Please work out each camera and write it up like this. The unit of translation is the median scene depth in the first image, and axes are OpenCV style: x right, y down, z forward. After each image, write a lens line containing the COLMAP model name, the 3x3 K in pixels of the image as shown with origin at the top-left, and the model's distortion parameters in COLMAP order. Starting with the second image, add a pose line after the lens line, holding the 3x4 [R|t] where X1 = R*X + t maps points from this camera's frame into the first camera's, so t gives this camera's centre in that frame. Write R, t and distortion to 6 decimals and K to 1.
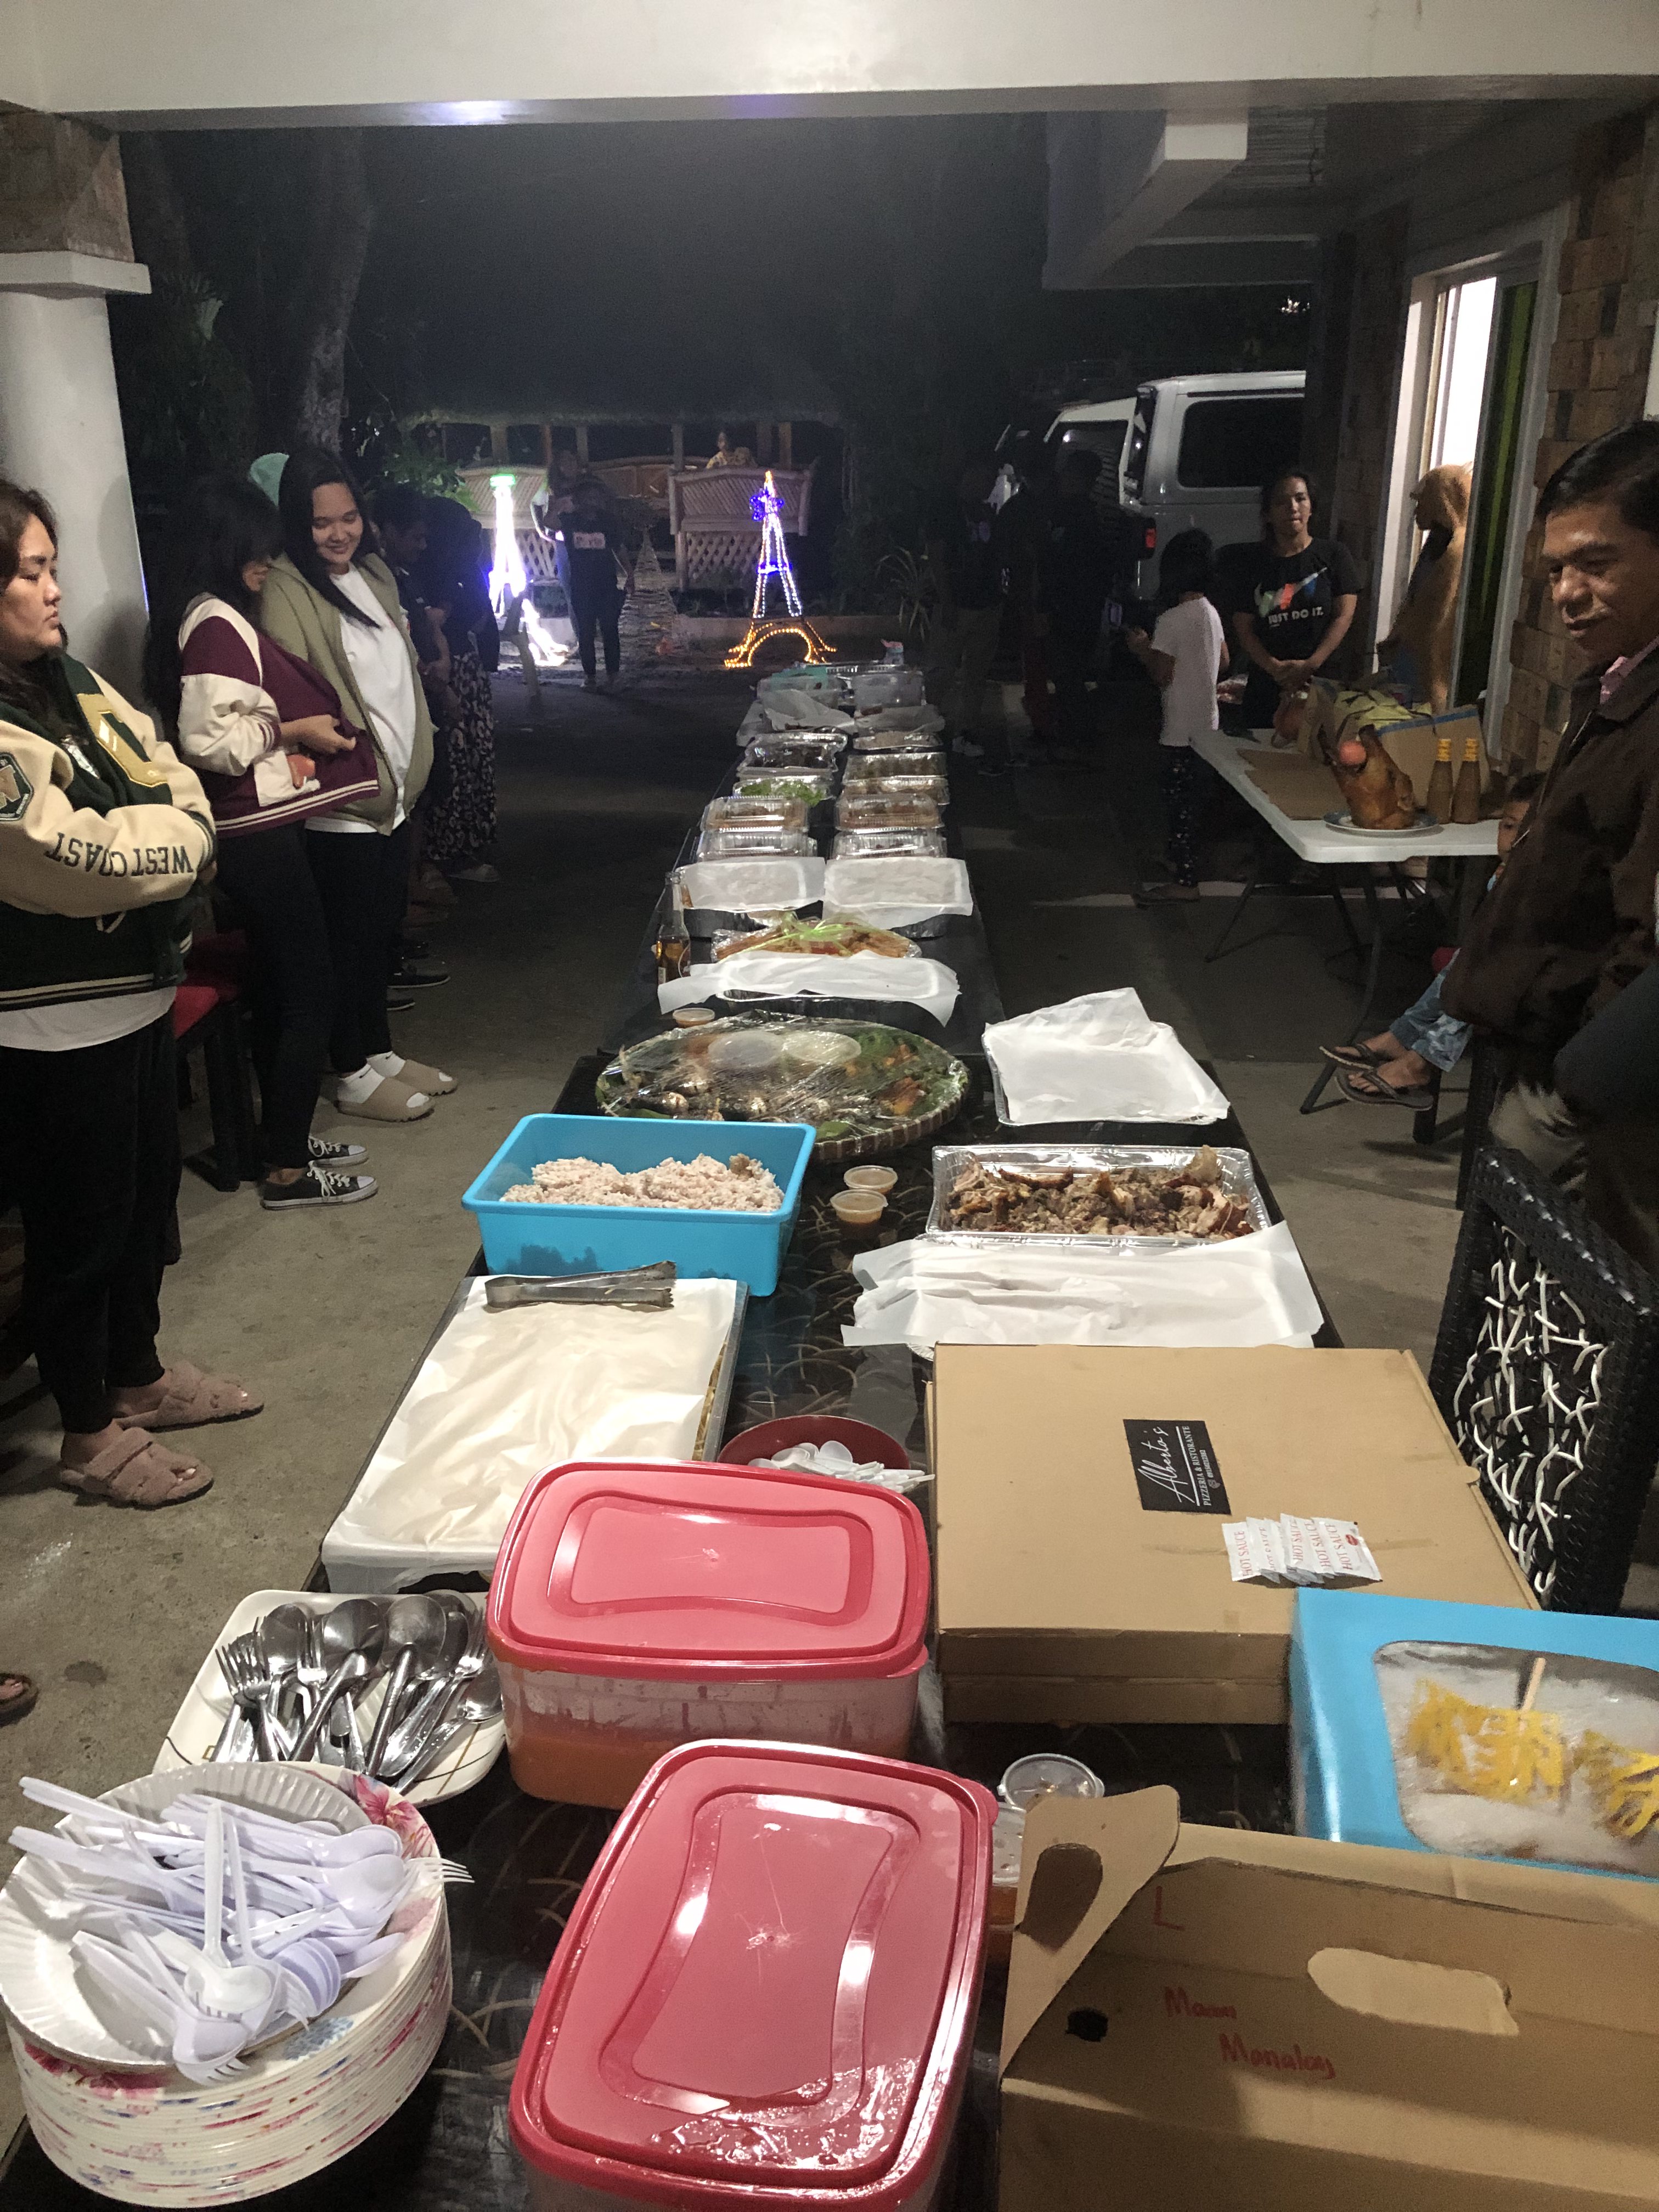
lens RADIAL K [[1786.7, 0, 829.5], [0, 1786.7, 1106.0], [0, 0, 1]] dist [0.031787, -0.018804]
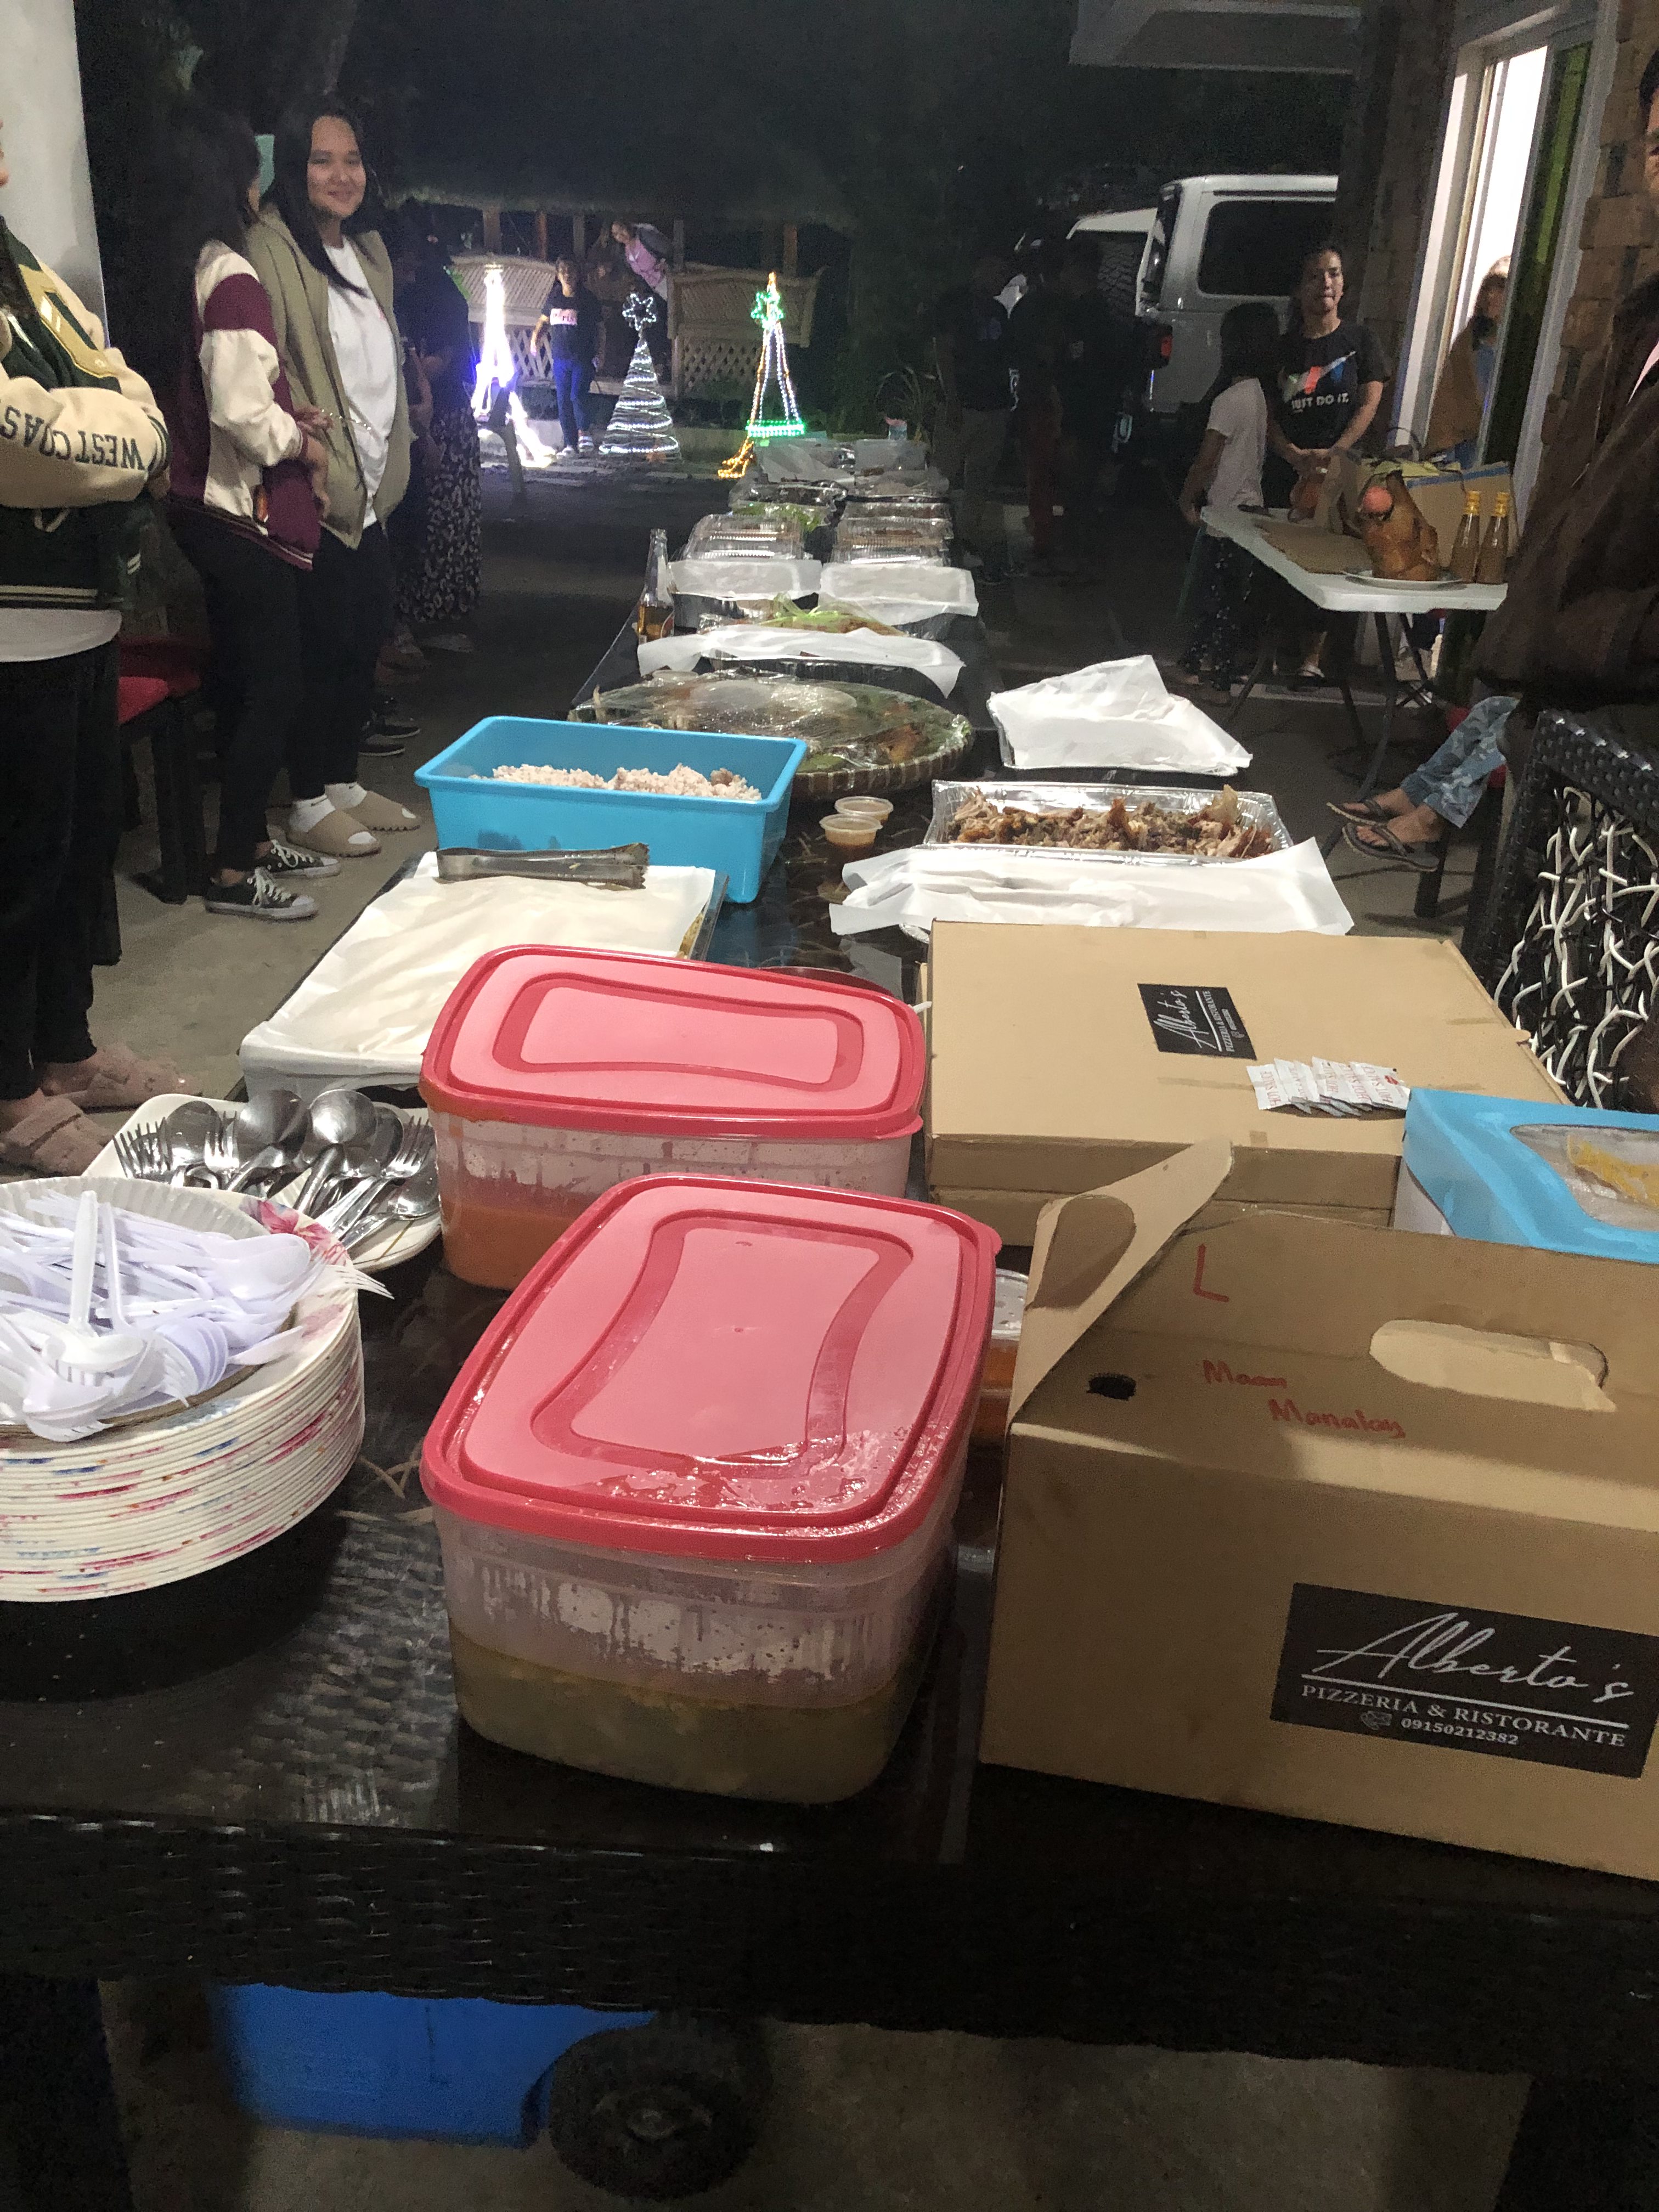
lens RADIAL K [[1780.0, 0, 854.0], [0, 1780.0, 1105.5], [0, 0, 1]] dist [0.012209, 0.003513]
pose [[0.998514, 0.044114, 0.031997, -0.003889], [-0.045828, 0.997435, 0.054986, 0.123469], [-0.029489, -0.056370, 0.997974, 0.064441]]
